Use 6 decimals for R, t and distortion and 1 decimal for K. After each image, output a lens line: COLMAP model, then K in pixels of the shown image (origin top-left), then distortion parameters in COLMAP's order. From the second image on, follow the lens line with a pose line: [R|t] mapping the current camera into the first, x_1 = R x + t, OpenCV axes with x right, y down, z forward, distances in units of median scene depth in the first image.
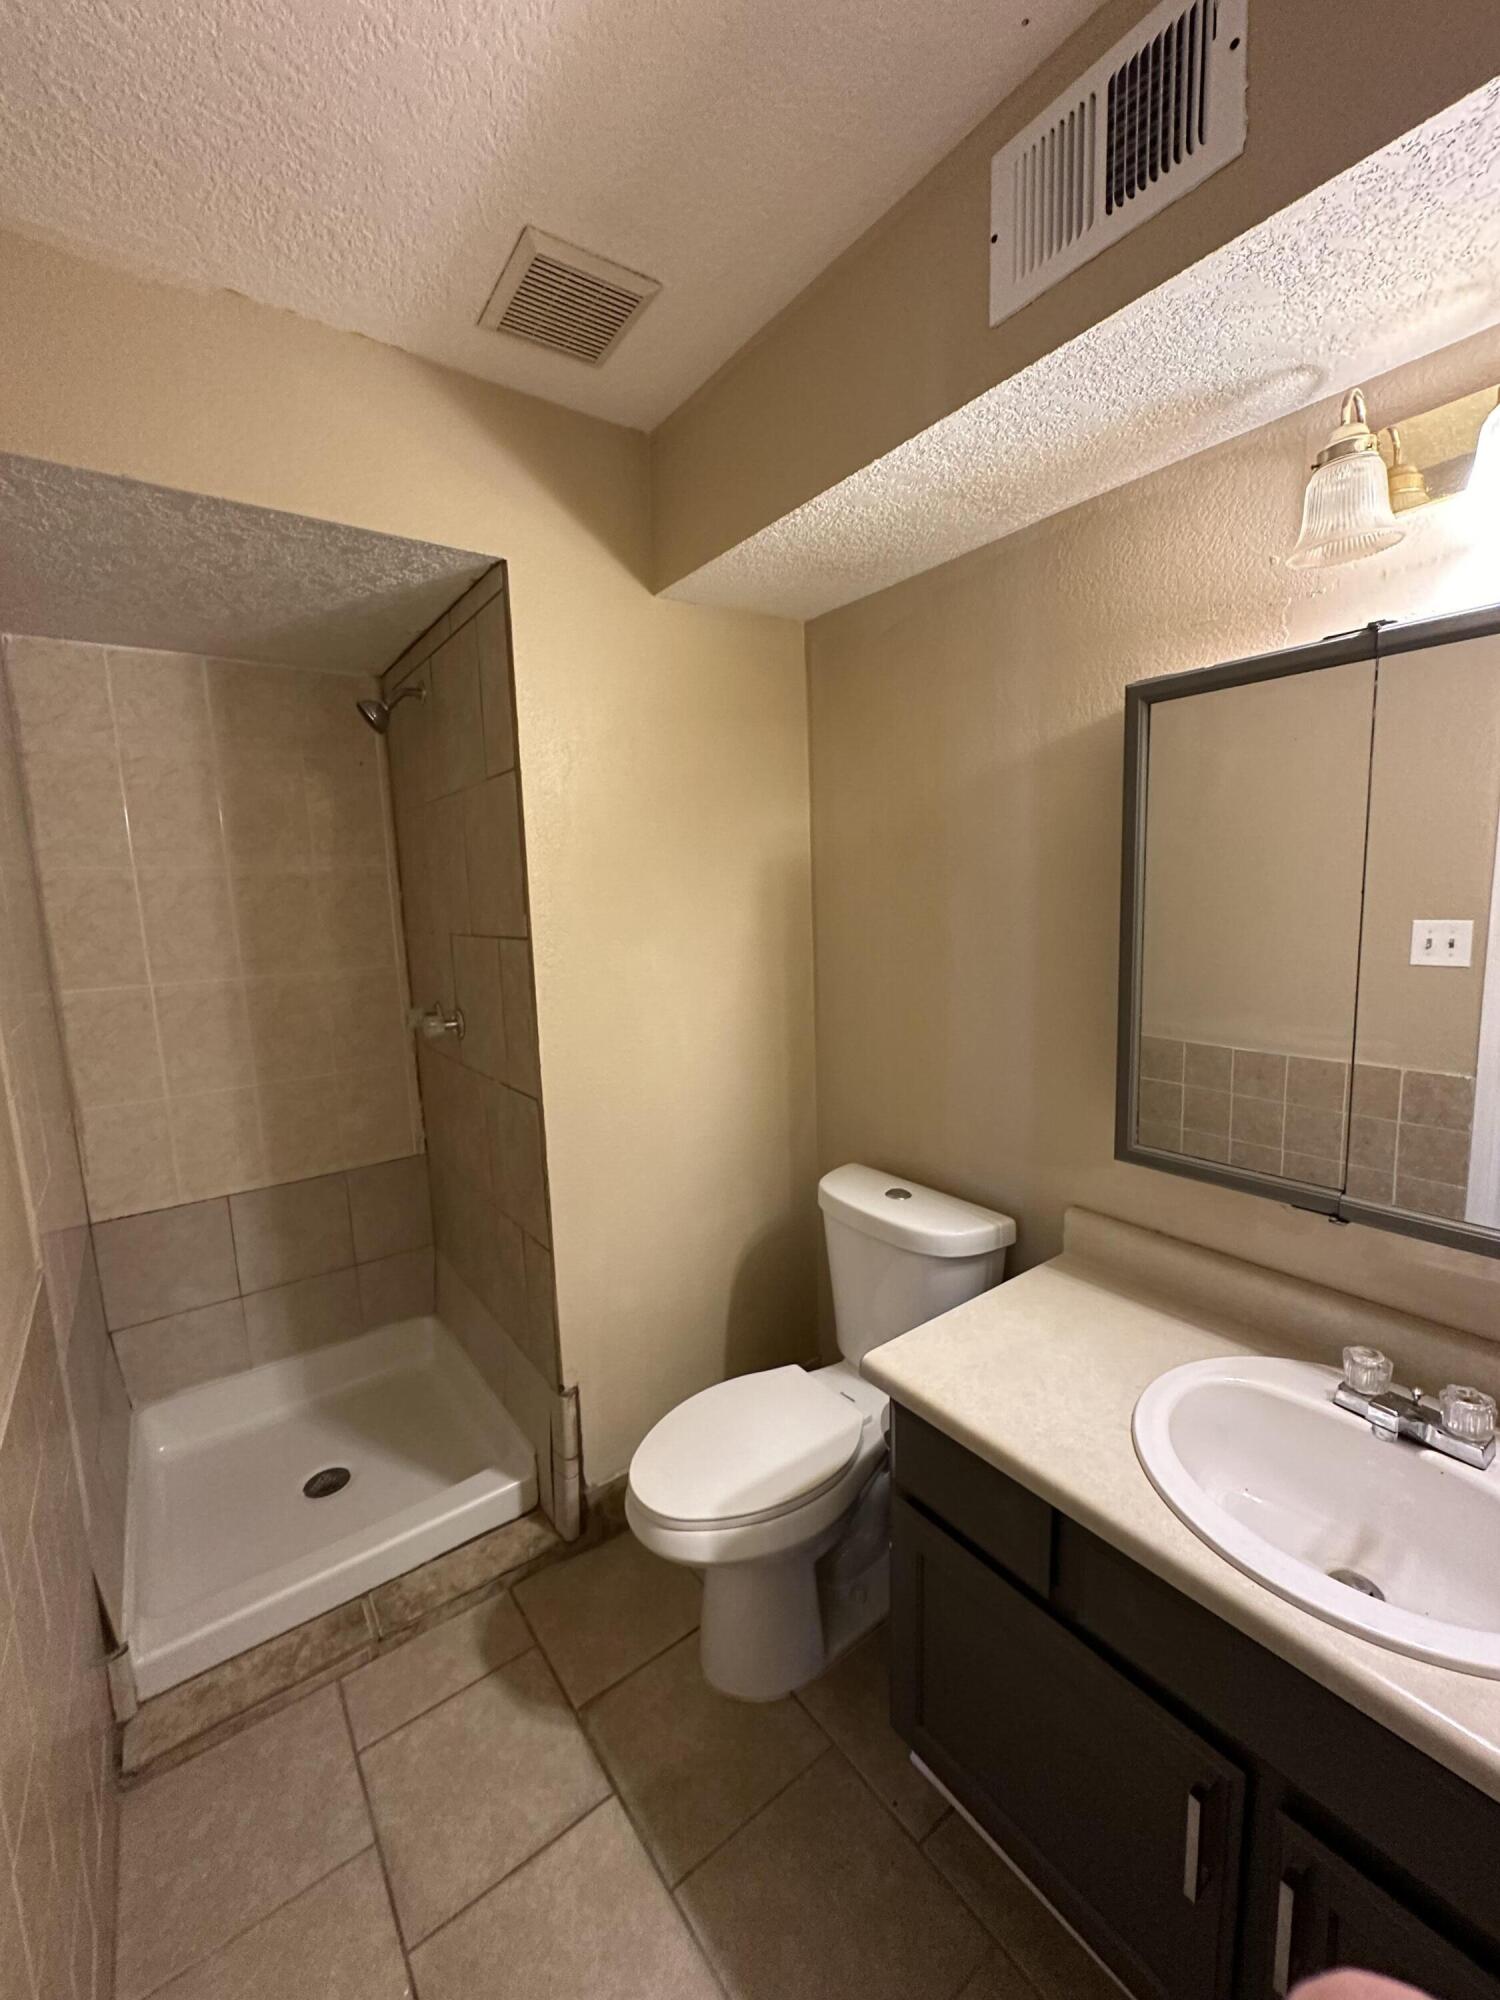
lens RADIAL K [[801.7, 0, 750.0], [0, 801.7, 1000.0], [0, 0, 1]] dist [-0.001117, 0.000185]
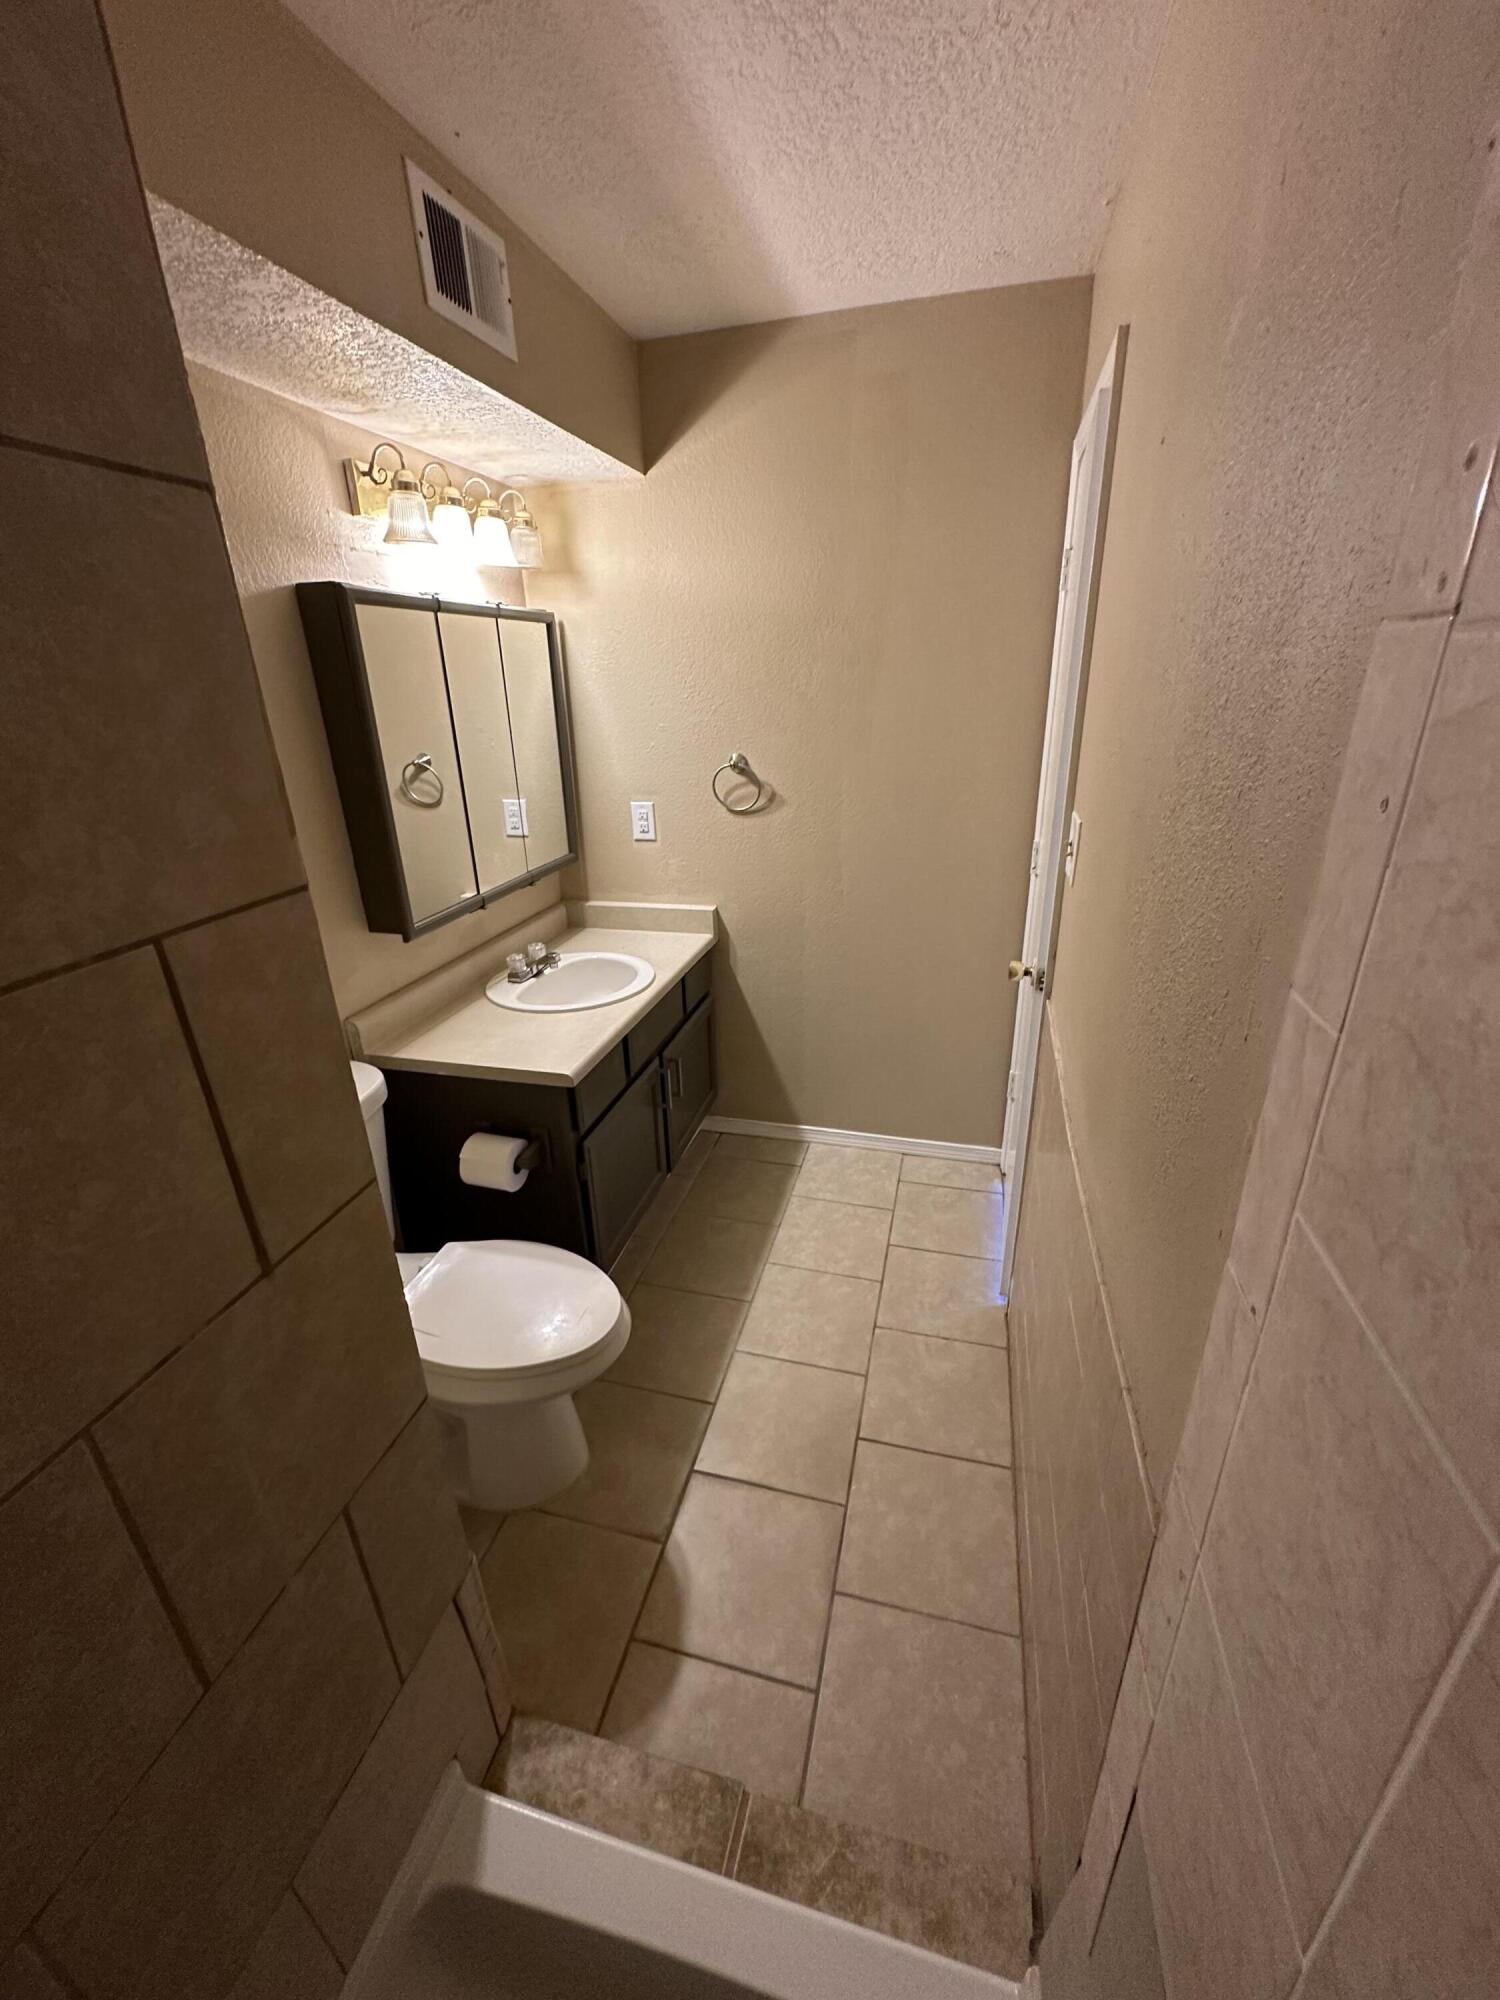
lens RADIAL K [[801.7, 0, 750.0], [0, 801.7, 1000.0], [0, 0, 1]] dist [-0.001117, 0.000185]
pose [[-0.621085, -0.248958, 0.743151, -1.014556], [0.157164, 0.889384, 0.429296, -0.228847], [-0.767824, 0.383426, -0.513256, 1.323535]]
